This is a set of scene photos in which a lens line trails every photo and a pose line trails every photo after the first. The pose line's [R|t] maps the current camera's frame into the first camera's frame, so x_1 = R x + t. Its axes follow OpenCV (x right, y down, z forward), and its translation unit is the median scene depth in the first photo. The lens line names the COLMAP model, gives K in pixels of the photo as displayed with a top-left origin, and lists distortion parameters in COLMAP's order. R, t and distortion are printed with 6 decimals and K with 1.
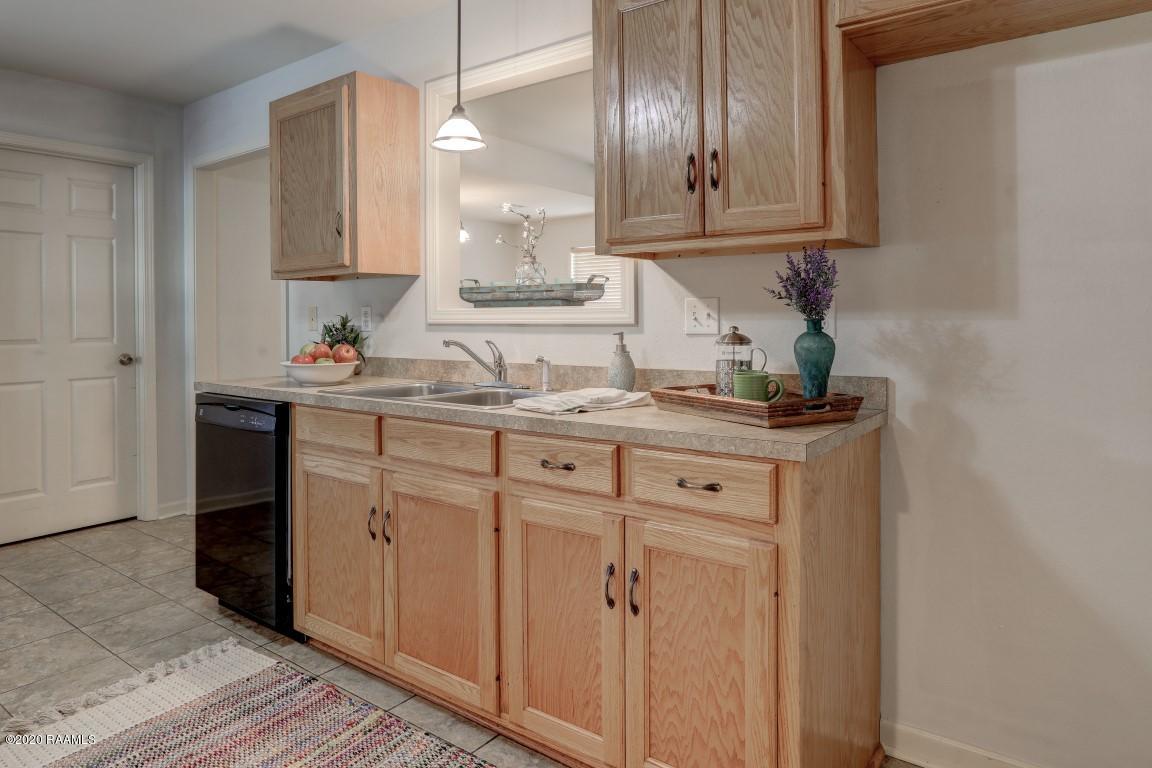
lens RADIAL K [[777.3, 0, 575.0], [0, 777.3, 316.9], [0, 0, 1]] dist [-0.004911, 0.002429]
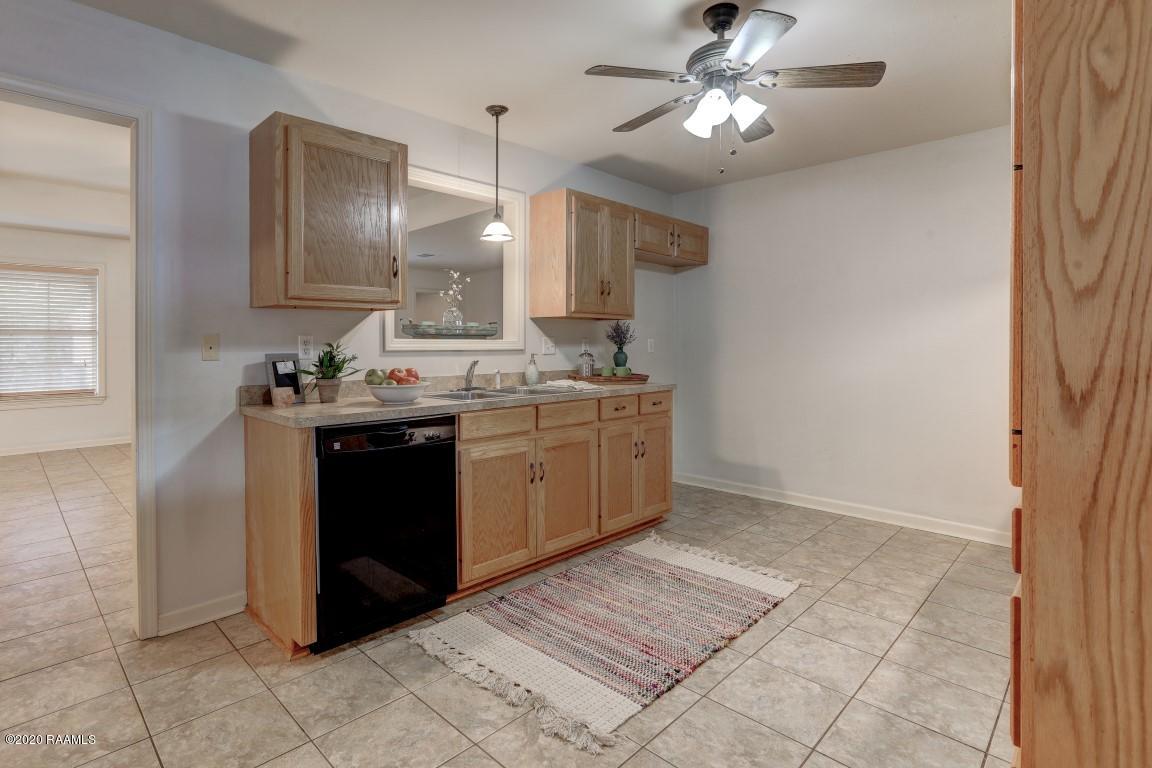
lens RADIAL K [[561.2, 0, 574.7], [0, 561.2, 347.4], [0, 0, 1]] dist [0.002244, 0.000651]
pose [[0.074409, 0.002261, 0.997225, -1.298173], [0.000754, 0.999997, -0.002323, 0.006678], [-0.997227, 0.000925, 0.074407, 0.755249]]
